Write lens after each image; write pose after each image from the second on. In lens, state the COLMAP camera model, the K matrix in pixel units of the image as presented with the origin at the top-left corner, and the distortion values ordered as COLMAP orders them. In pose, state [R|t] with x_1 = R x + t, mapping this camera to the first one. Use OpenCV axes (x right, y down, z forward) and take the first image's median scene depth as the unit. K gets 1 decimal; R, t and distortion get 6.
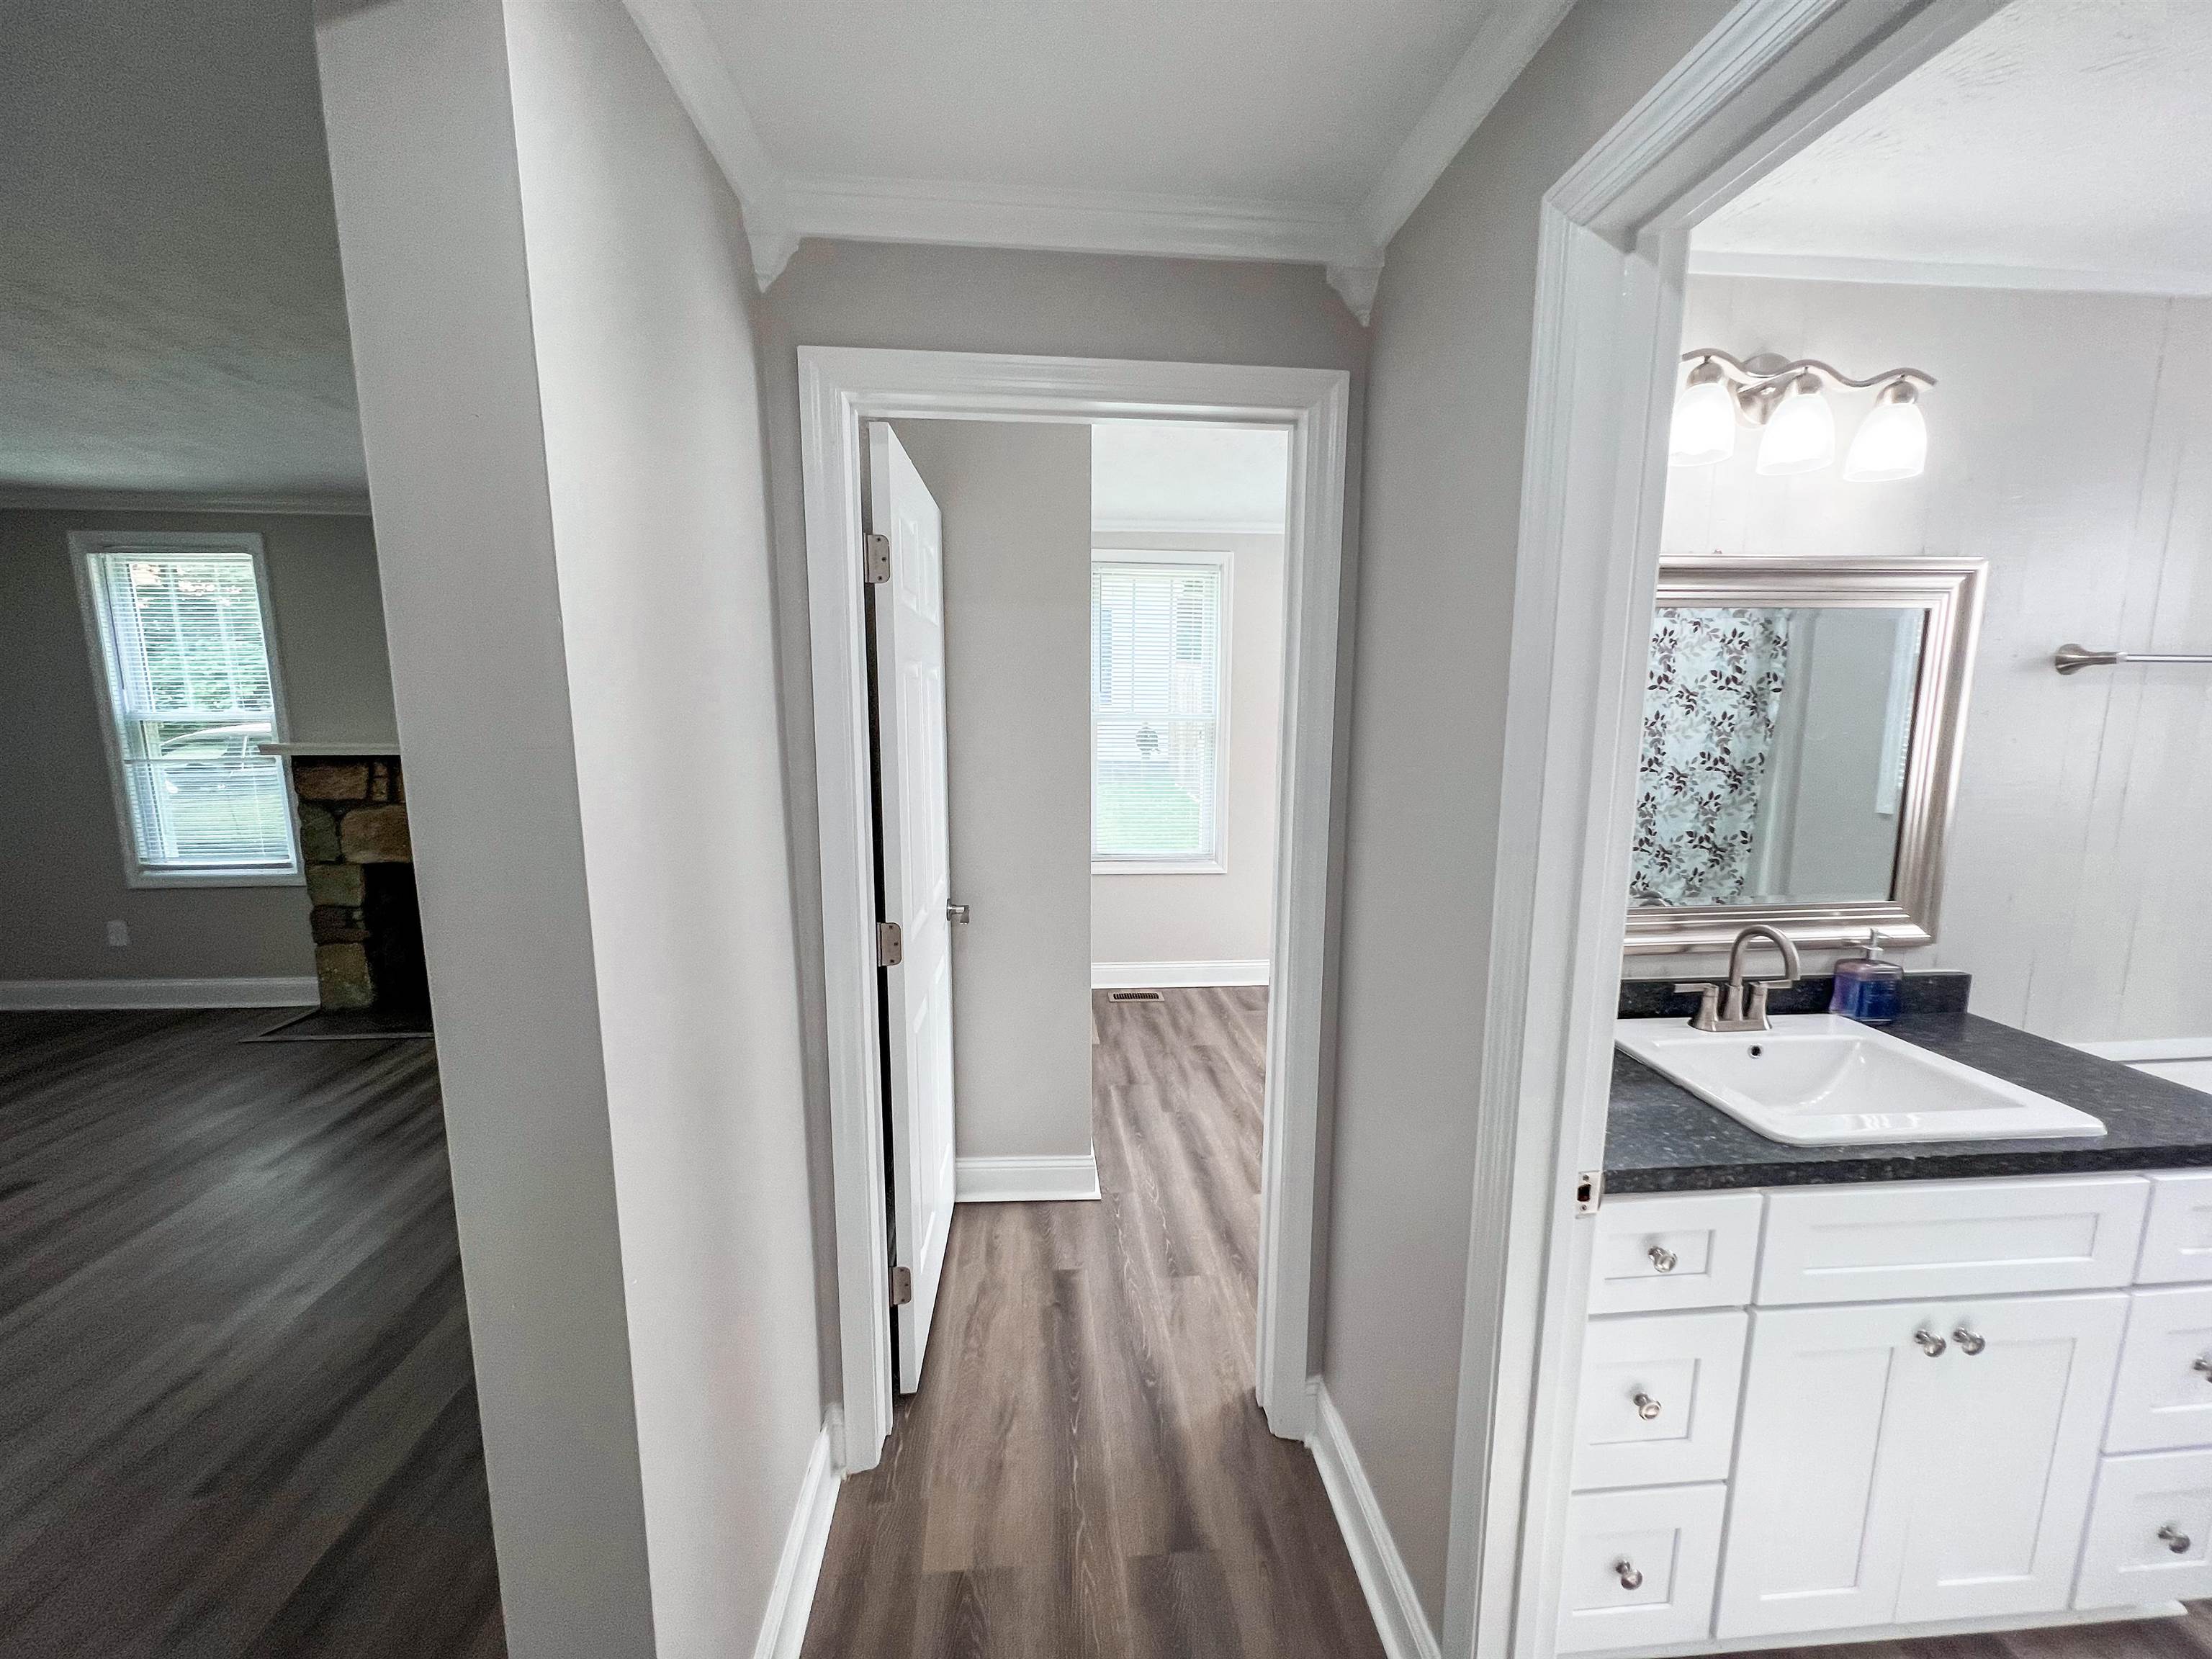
lens RADIAL K [[880.8, 0, 1104.6], [0, 880.8, 824.2], [0, 0, 1]] dist [0.000528, -0.000095]
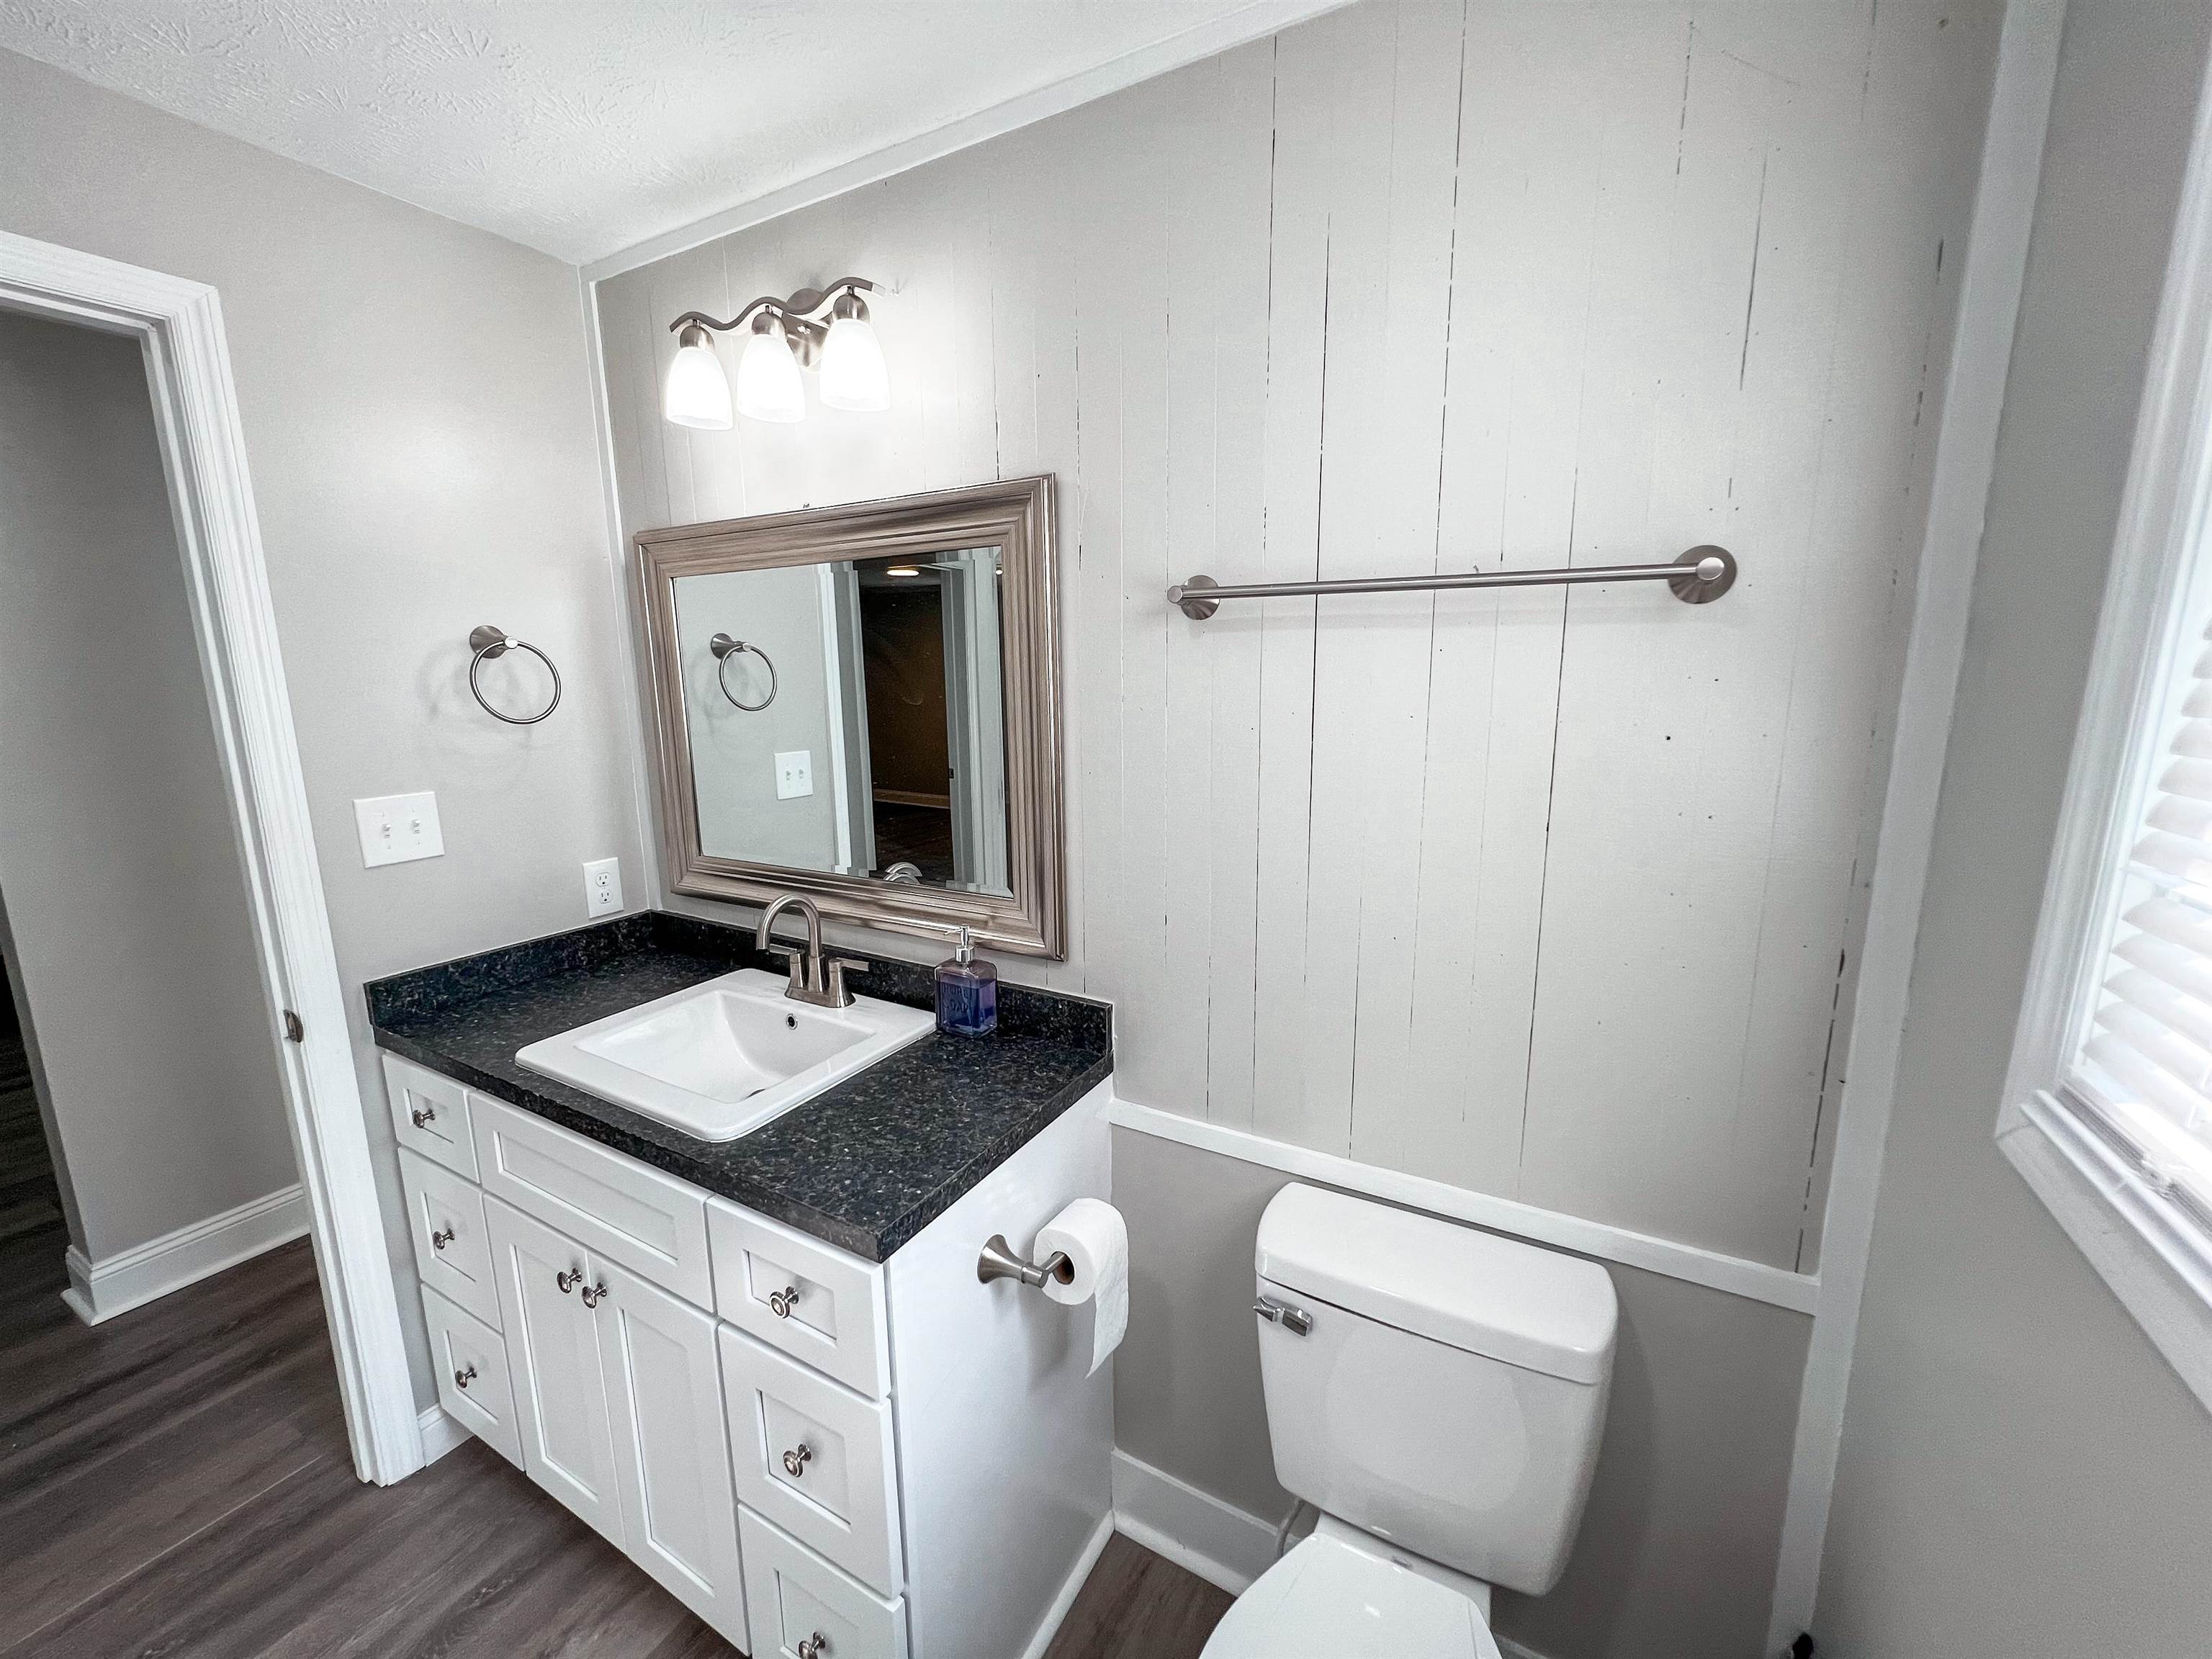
lens RADIAL K [[880.8, 0, 1086.8], [0, 880.8, 819.7], [0, 0, 1]] dist [0.000528, -0.000095]
pose [[0.824341, 0.088427, -0.559145, 1.439259], [-0.066501, 0.996012, 0.059474, -0.043283], [0.562174, -0.011844, 0.826934, 0.353269]]
